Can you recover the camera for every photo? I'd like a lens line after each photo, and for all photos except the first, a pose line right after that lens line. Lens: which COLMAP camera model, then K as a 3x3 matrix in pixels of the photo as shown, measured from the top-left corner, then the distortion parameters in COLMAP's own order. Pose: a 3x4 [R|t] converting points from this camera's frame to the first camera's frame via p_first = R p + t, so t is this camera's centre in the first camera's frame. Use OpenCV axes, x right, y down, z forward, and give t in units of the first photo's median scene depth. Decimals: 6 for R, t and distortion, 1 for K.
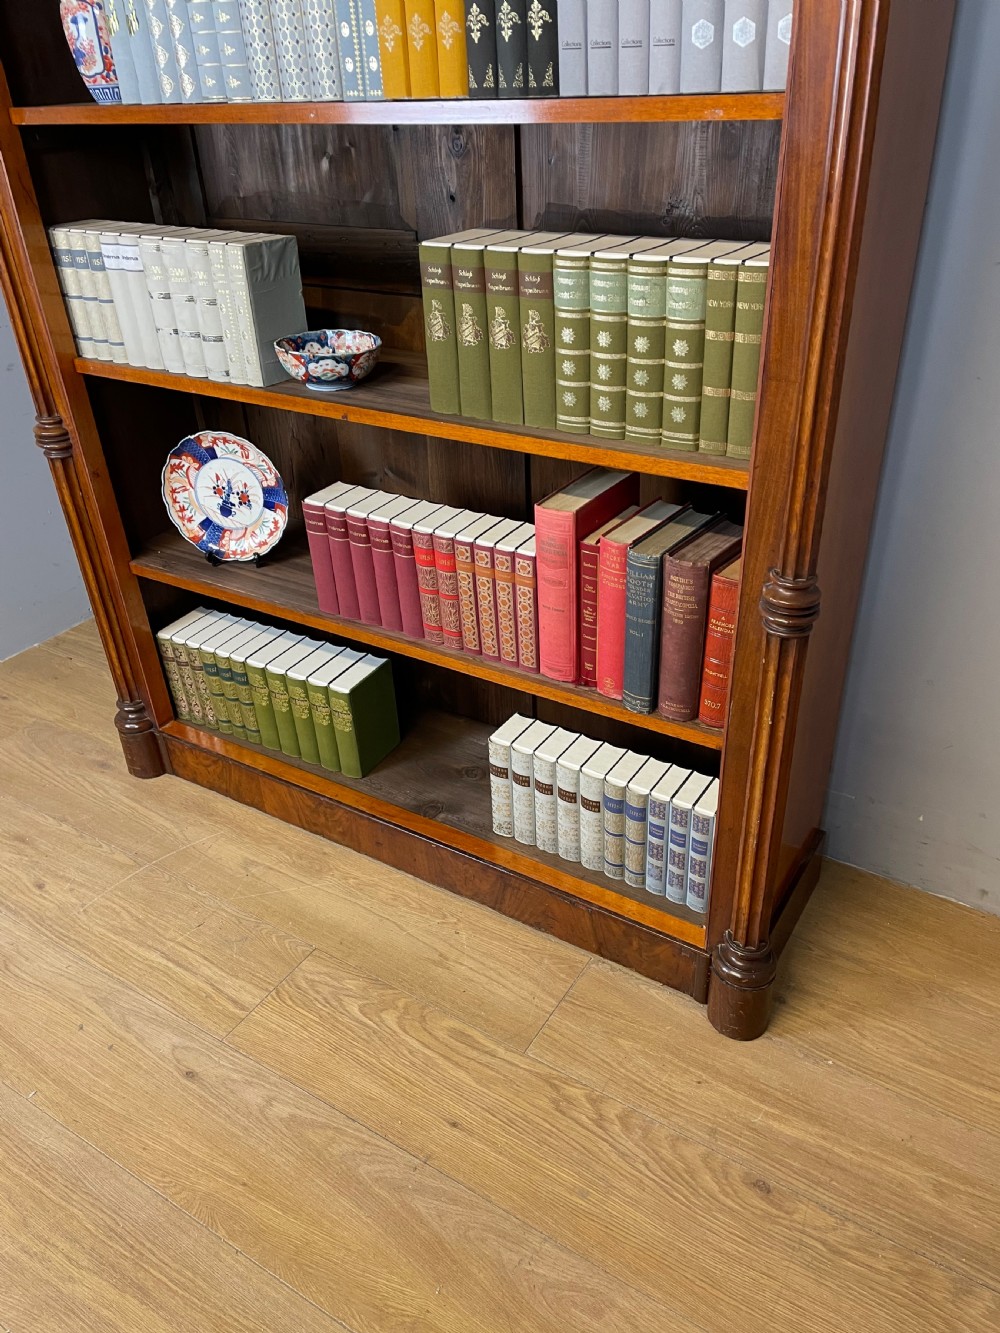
lens RADIAL K [[1007.7, 0, 511.1], [0, 1007.7, 677.8], [0, 0, 1]] dist [0.097289, -0.123027]
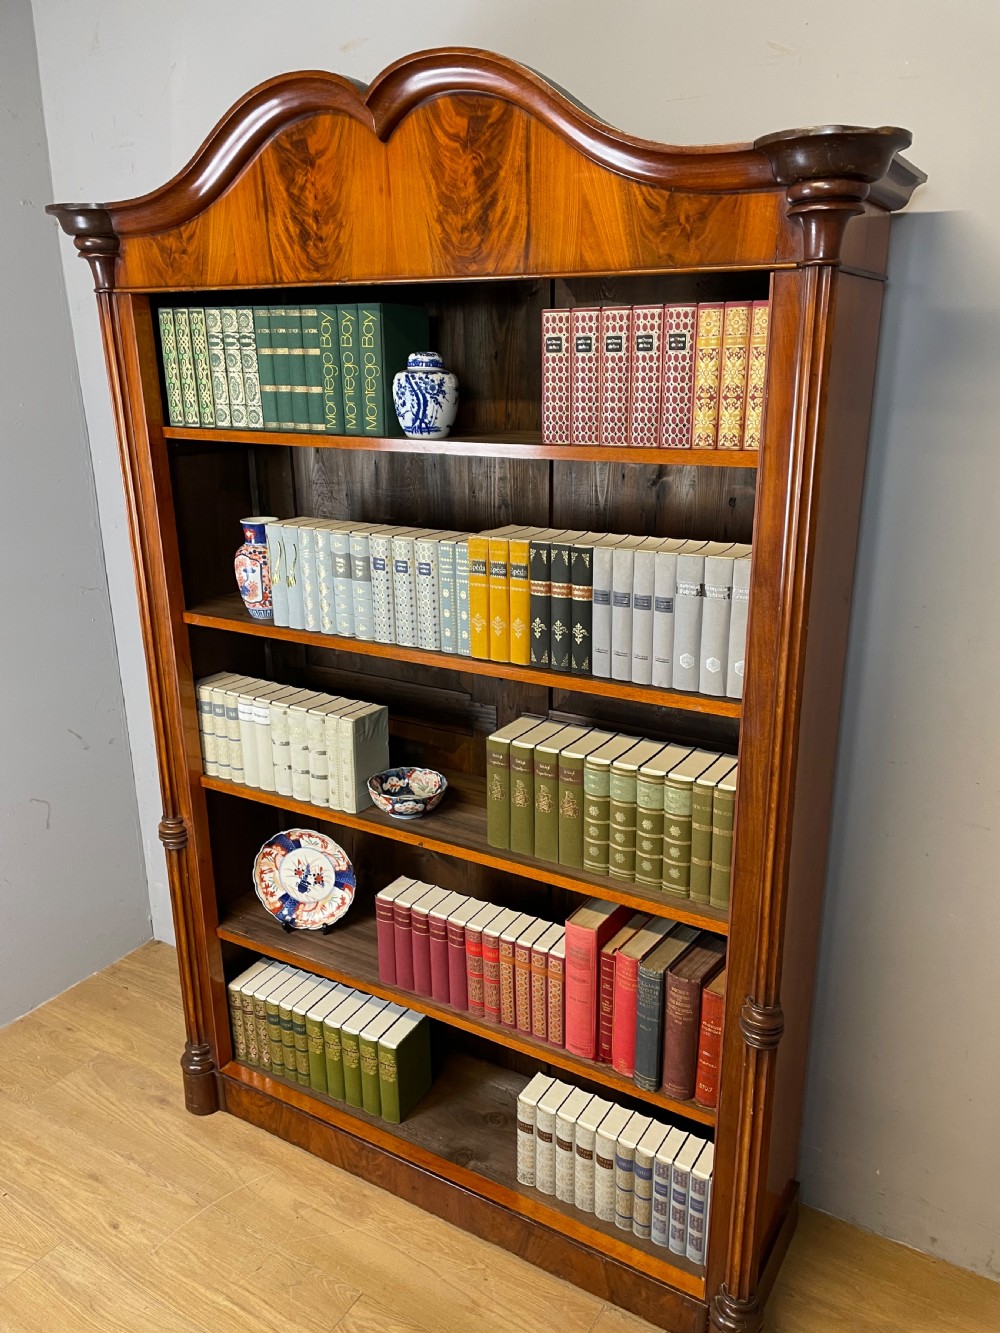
lens RADIAL K [[1007.7, 0, 510.7], [0, 1007.7, 672.7], [0, 0, 1]] dist [0.097289, -0.123027]
pose [[0.999255, 0.022373, 0.031433, -0.082941], [-0.014010, 0.969501, -0.244688, -0.137130], [-0.035949, 0.244065, 0.969092, -0.308381]]
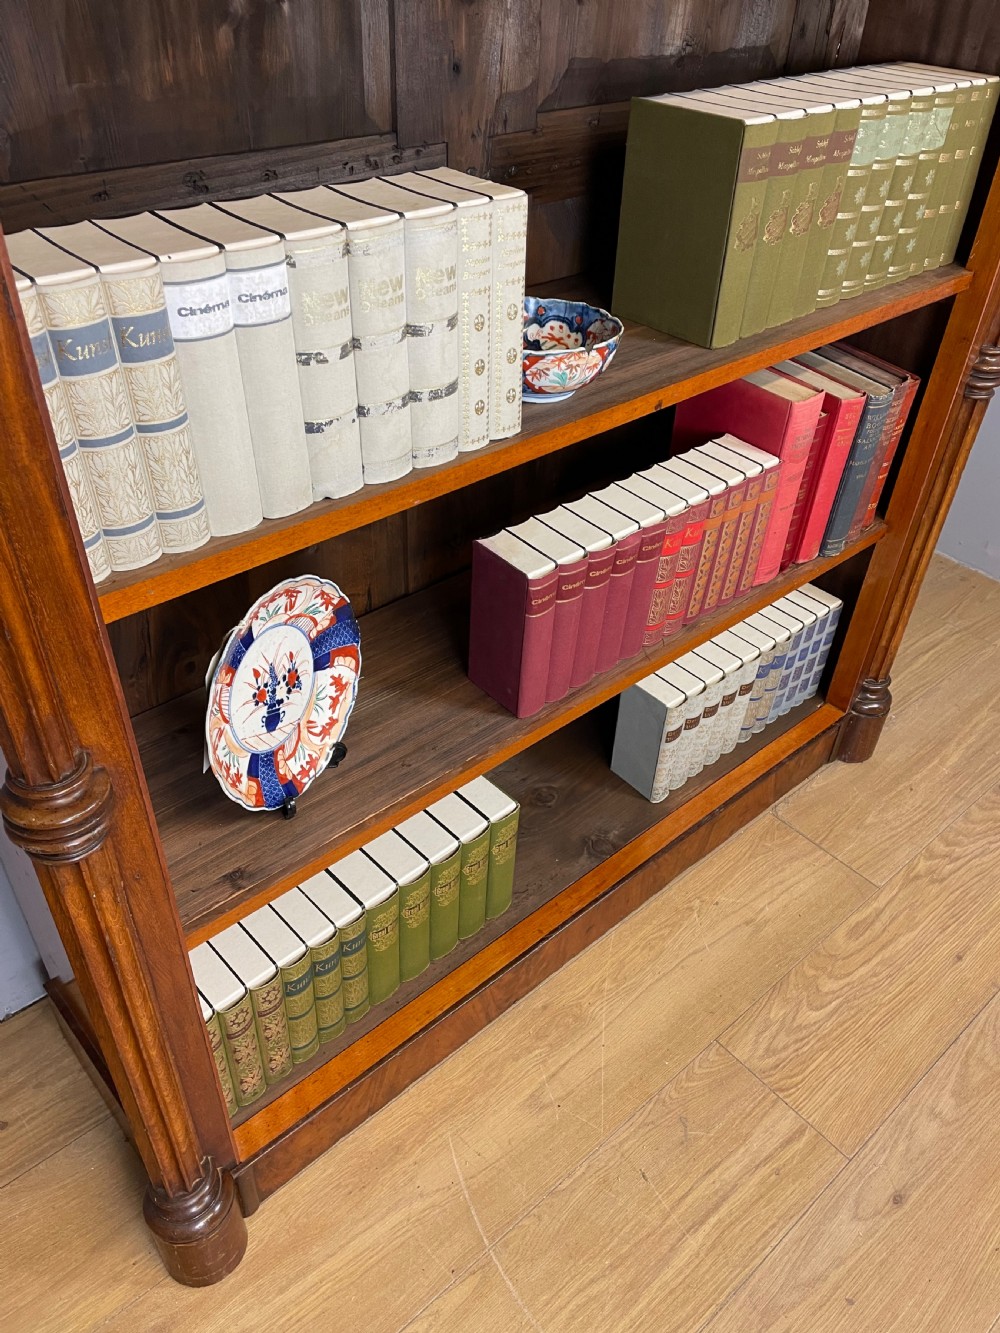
lens RADIAL K [[1007.7, 0, 510.9], [0, 1007.7, 678.1], [0, 0, 1]] dist [0.097289, -0.123027]
pose [[0.274647, -0.567732, 0.776048, -0.751932], [0.463448, 0.785310, 0.410492, -0.397439], [-0.842487, 0.246918, 0.478797, 0.716869]]
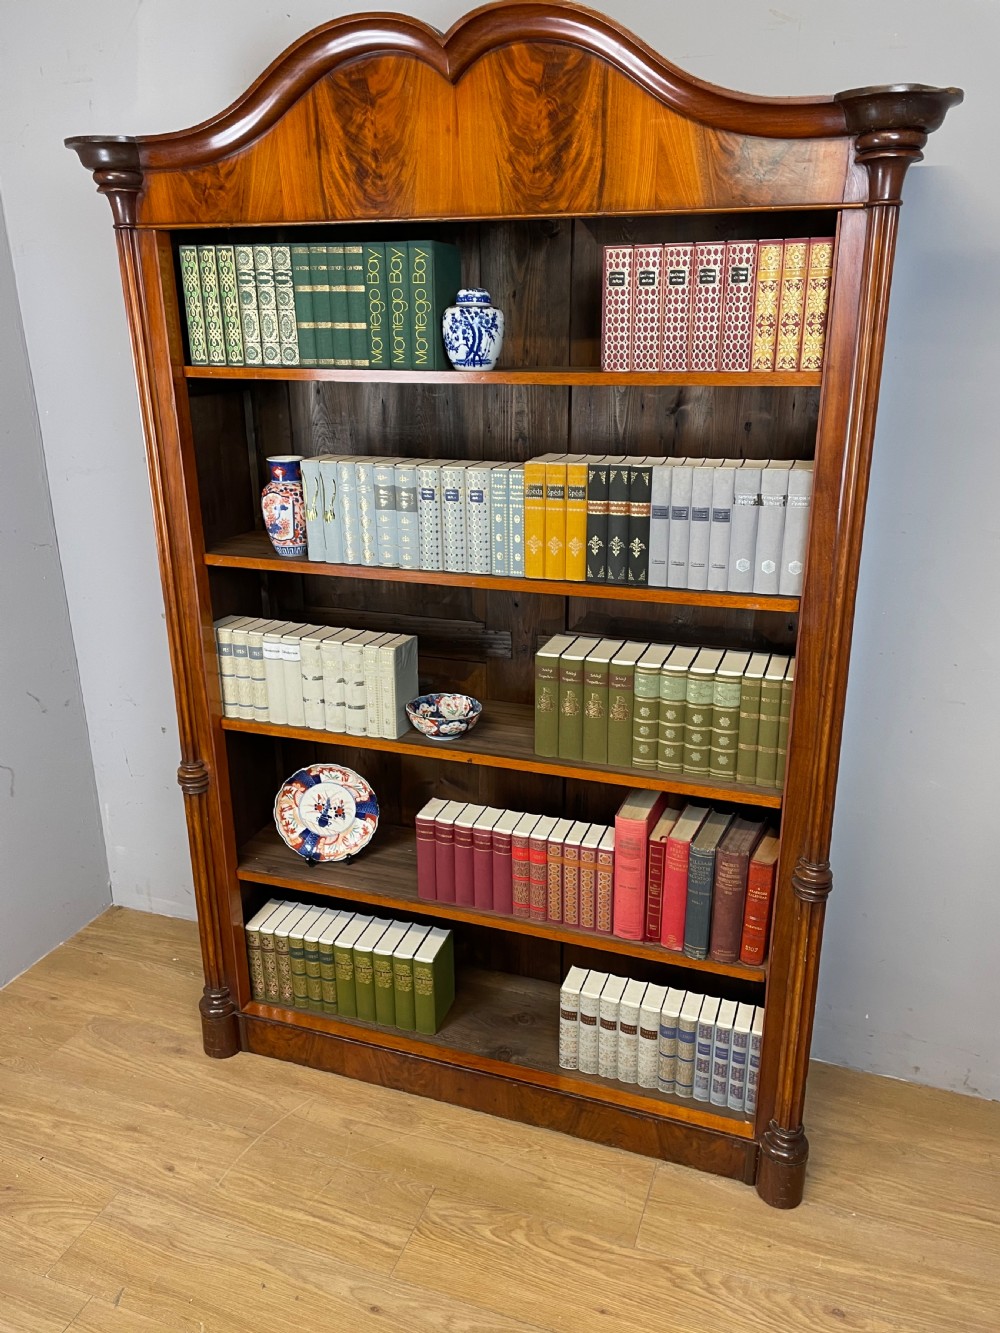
lens RADIAL K [[1007.7, 0, 509.1], [0, 1007.7, 661.5], [0, 0, 1]] dist [0.097289, -0.123027]
pose [[0.975437, -0.040036, 0.216611, -0.366861], [0.088332, 0.971912, -0.218140, -0.072116], [-0.201793, 0.231915, 0.951575, -0.338941]]
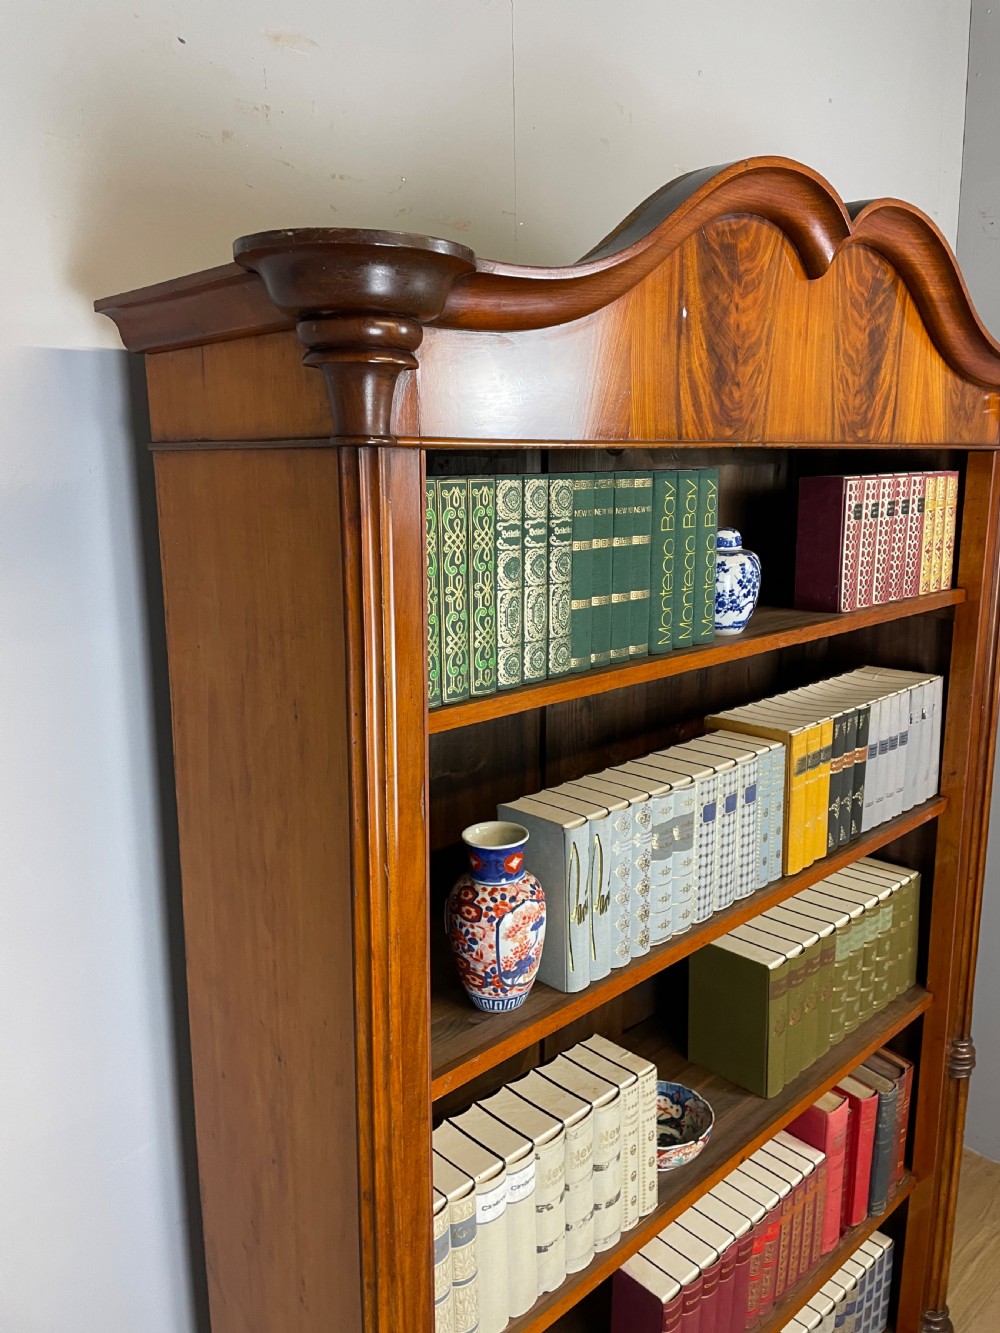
lens RADIAL K [[1007.7, 0, 513.8], [0, 1007.7, 653.0], [0, 0, 1]] dist [0.097289, -0.123027]
pose [[0.244623, -0.150609, 0.957850, -0.989270], [0.507970, 0.861356, 0.005707, -0.720136], [-0.825909, 0.485163, 0.287212, 0.589703]]
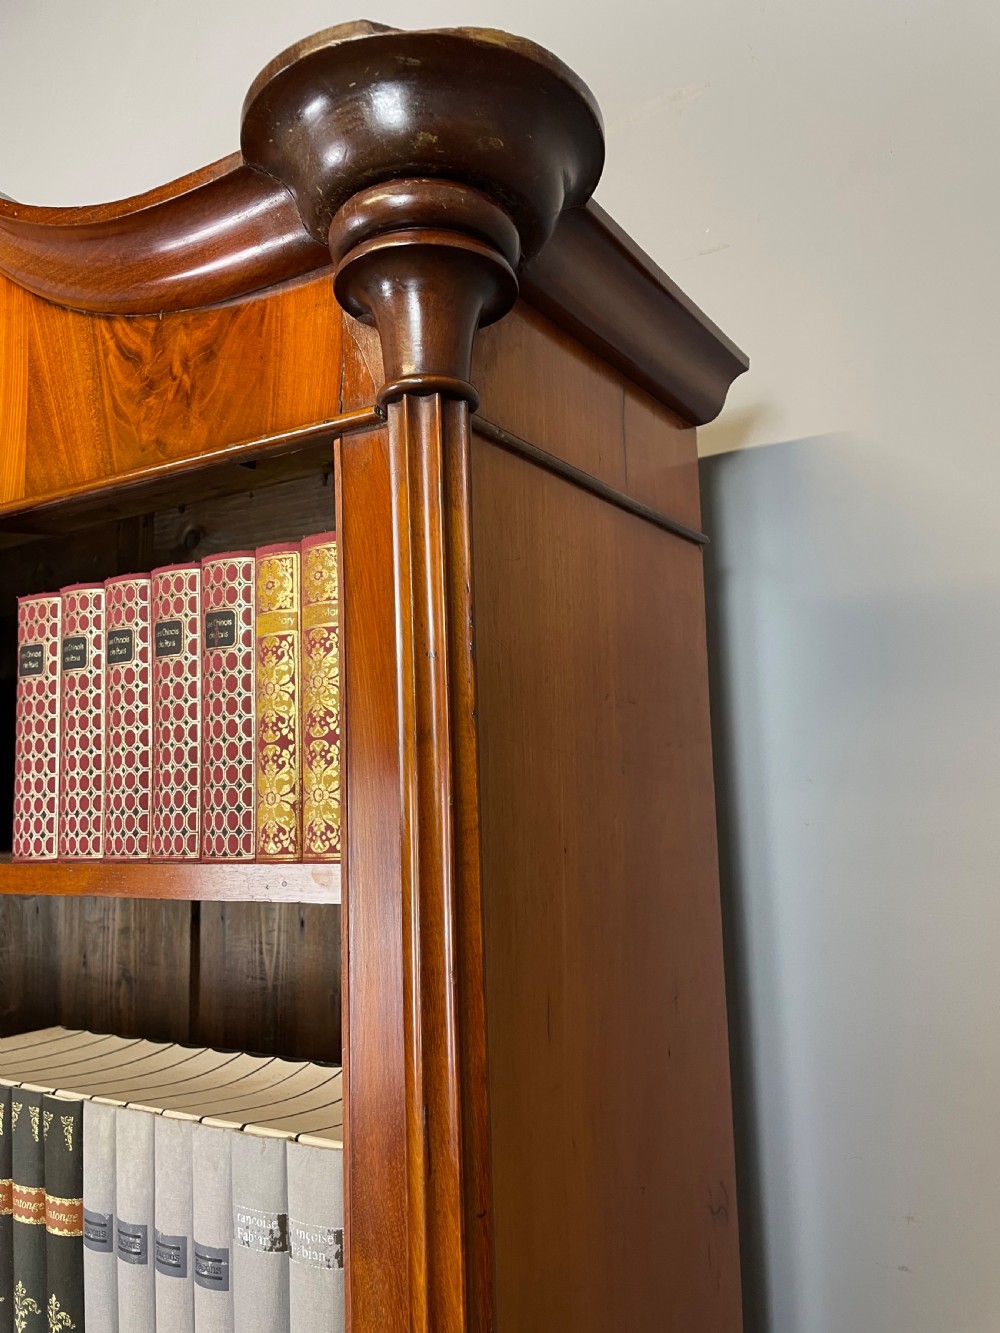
lens RADIAL K [[1036.0, 0, 505.2], [0, 1036.0, 672.4], [0, 0, 1]] dist [0.036206, -0.014560]
pose [[0.999874, 0.009116, -0.012987, 0.202042], [-0.015198, 0.785330, -0.618891, -0.372245], [0.004557, 0.619011, 0.785369, 0.168046]]
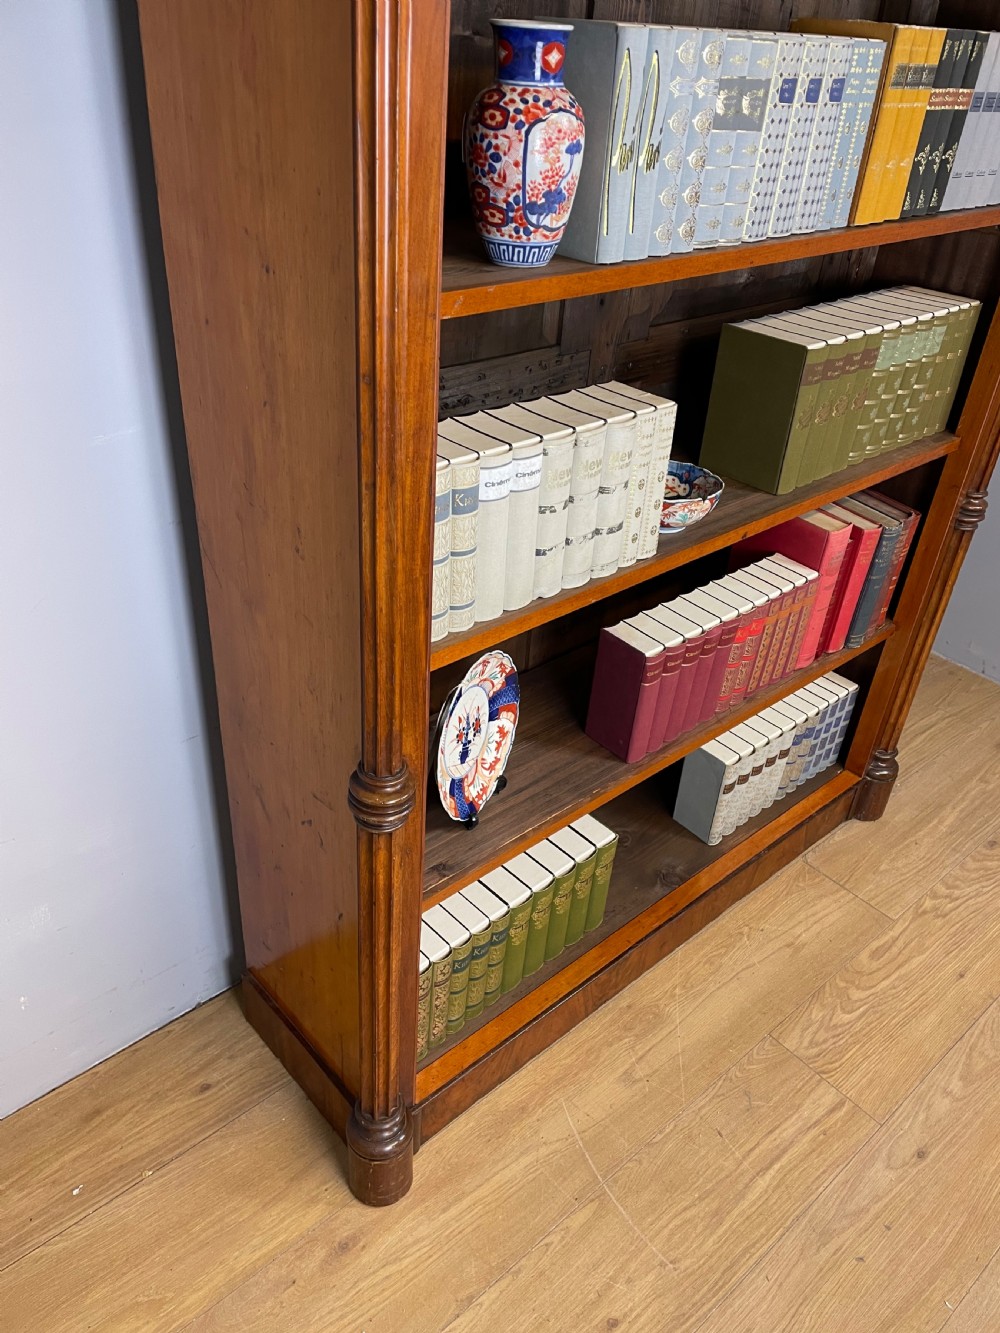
lens RADIAL K [[1007.7, 0, 511.3], [0, 1007.7, 677.3], [0, 0, 1]] dist [0.097289, -0.123027]
pose [[0.268662, -0.487709, 0.830638, -0.988187], [0.441048, 0.828920, 0.344048, -0.519562], [-0.856328, 0.273919, 0.437803, 0.720607]]
